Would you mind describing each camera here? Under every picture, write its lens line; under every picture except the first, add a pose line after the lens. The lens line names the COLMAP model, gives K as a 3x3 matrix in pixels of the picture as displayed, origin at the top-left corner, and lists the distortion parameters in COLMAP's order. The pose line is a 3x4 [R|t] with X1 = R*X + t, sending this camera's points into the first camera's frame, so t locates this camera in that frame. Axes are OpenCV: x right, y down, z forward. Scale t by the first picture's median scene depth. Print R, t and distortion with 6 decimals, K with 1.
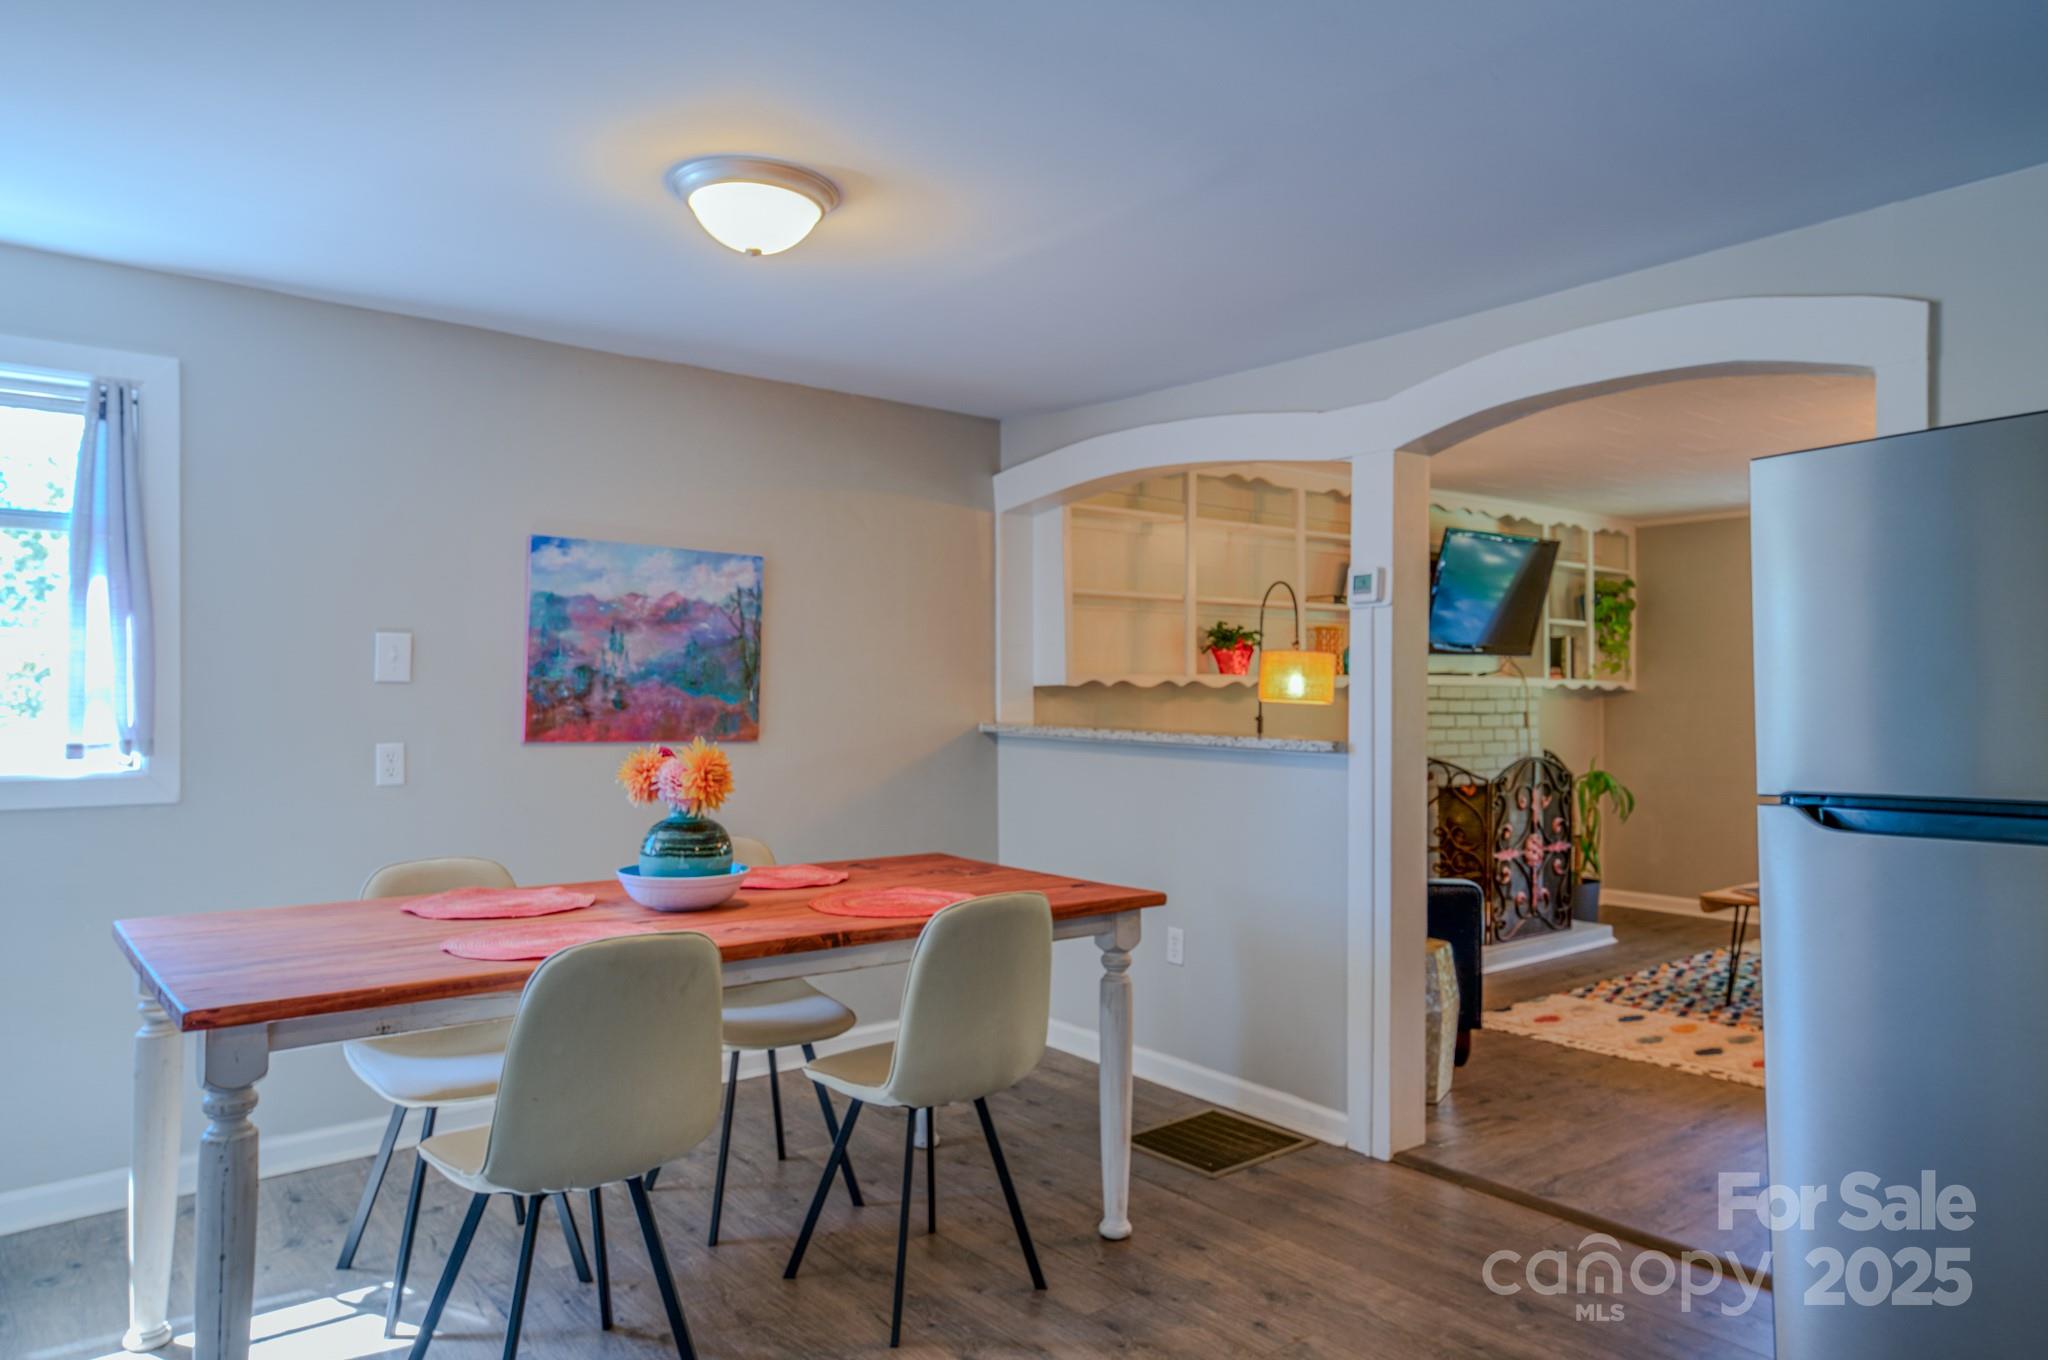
lens RADIAL K [[1338.0, 0, 1024.0], [0, 1338.0, 680.0], [0, 0, 1]] dist [0.022338, -0.000816]
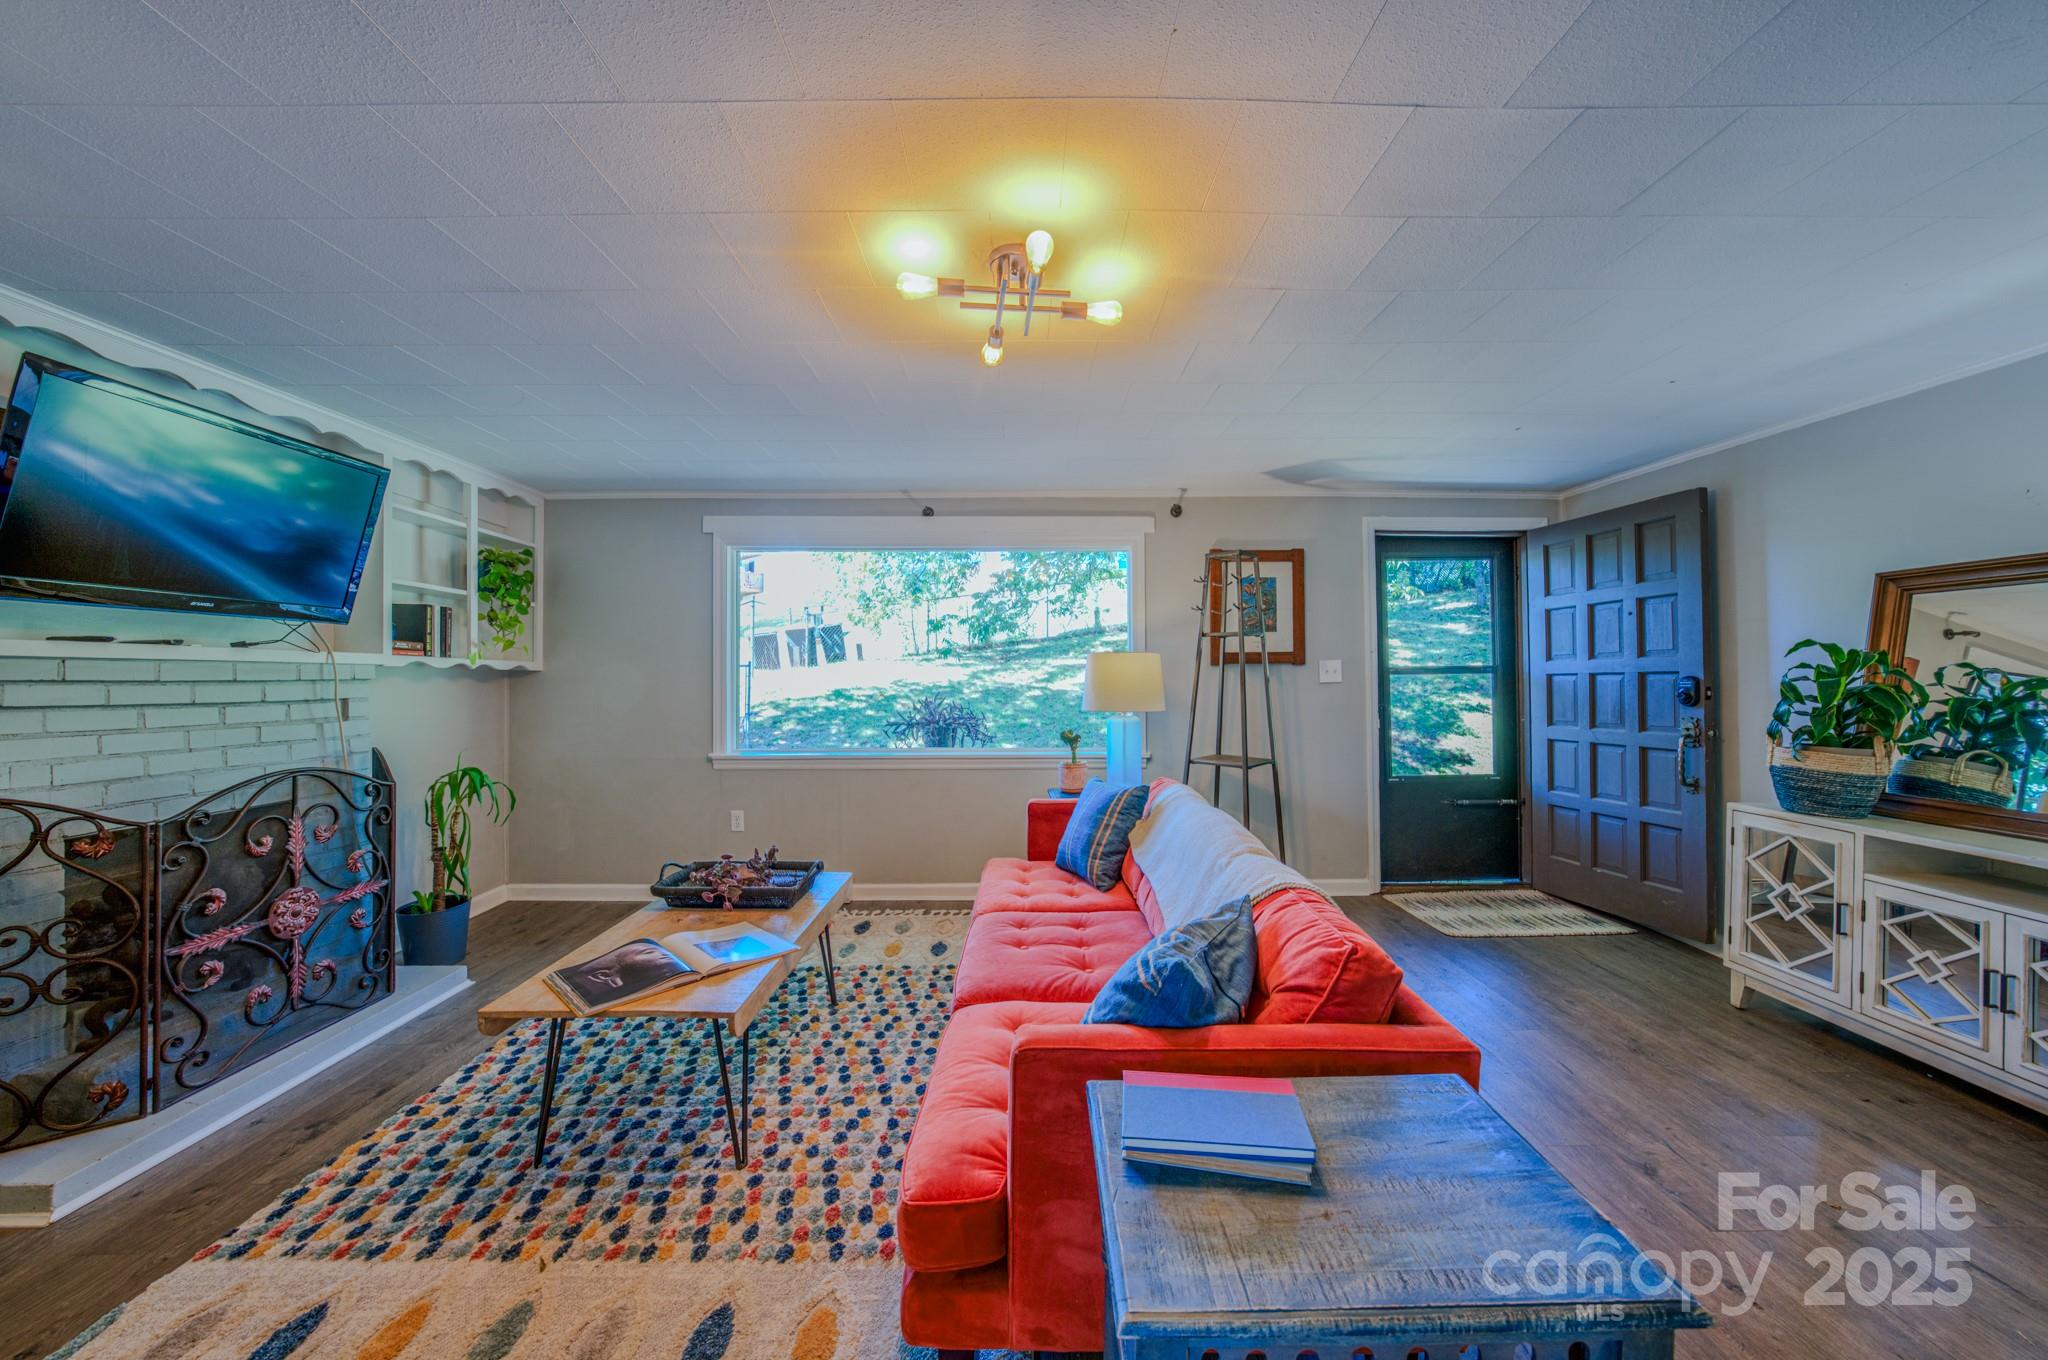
lens RADIAL K [[717.2, 0, 1021.1], [0, 717.2, 669.6], [0, 0, 1]] dist [-0.000405, -0.000032]
pose [[0.630780, 0.001465, 0.775960, 0.318907], [-0.000392, 0.999999, -0.001569, 0.008733], [-0.775962, 0.000686, 0.630780, 0.485060]]
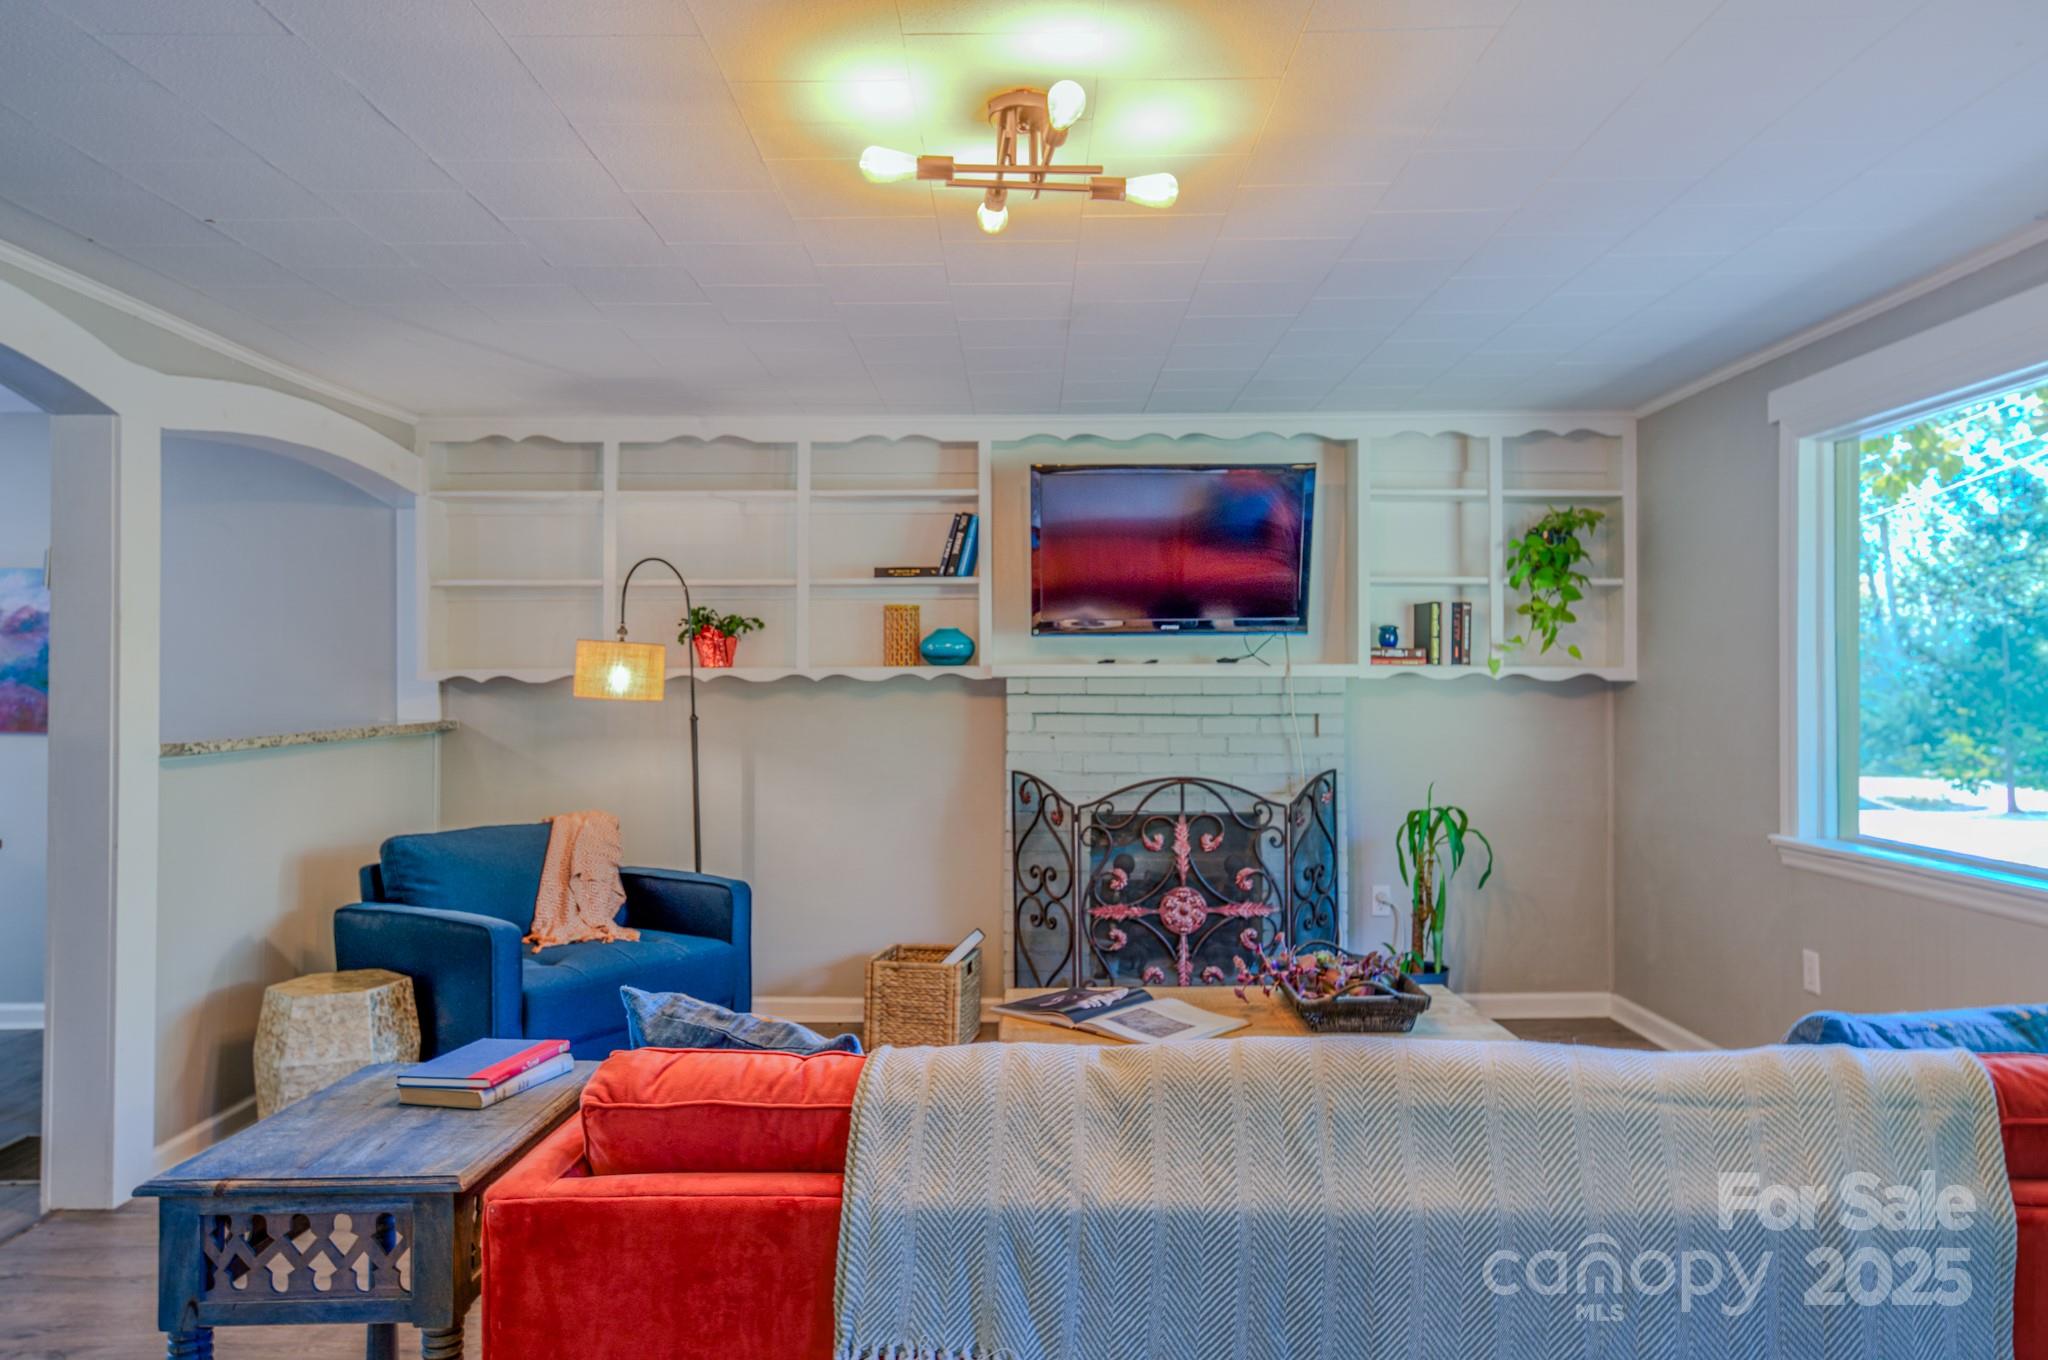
lens RADIAL K [[1338.0, 0, 1024.0], [0, 1338.0, 680.0], [0, 0, 1]] dist [0.022338, -0.000816]
pose [[0.774529, -0.010642, -0.632449, 0.729995], [0.009495, 0.999941, -0.005198, 0.008927], [0.632468, -0.001979, 0.774584, 0.389775]]
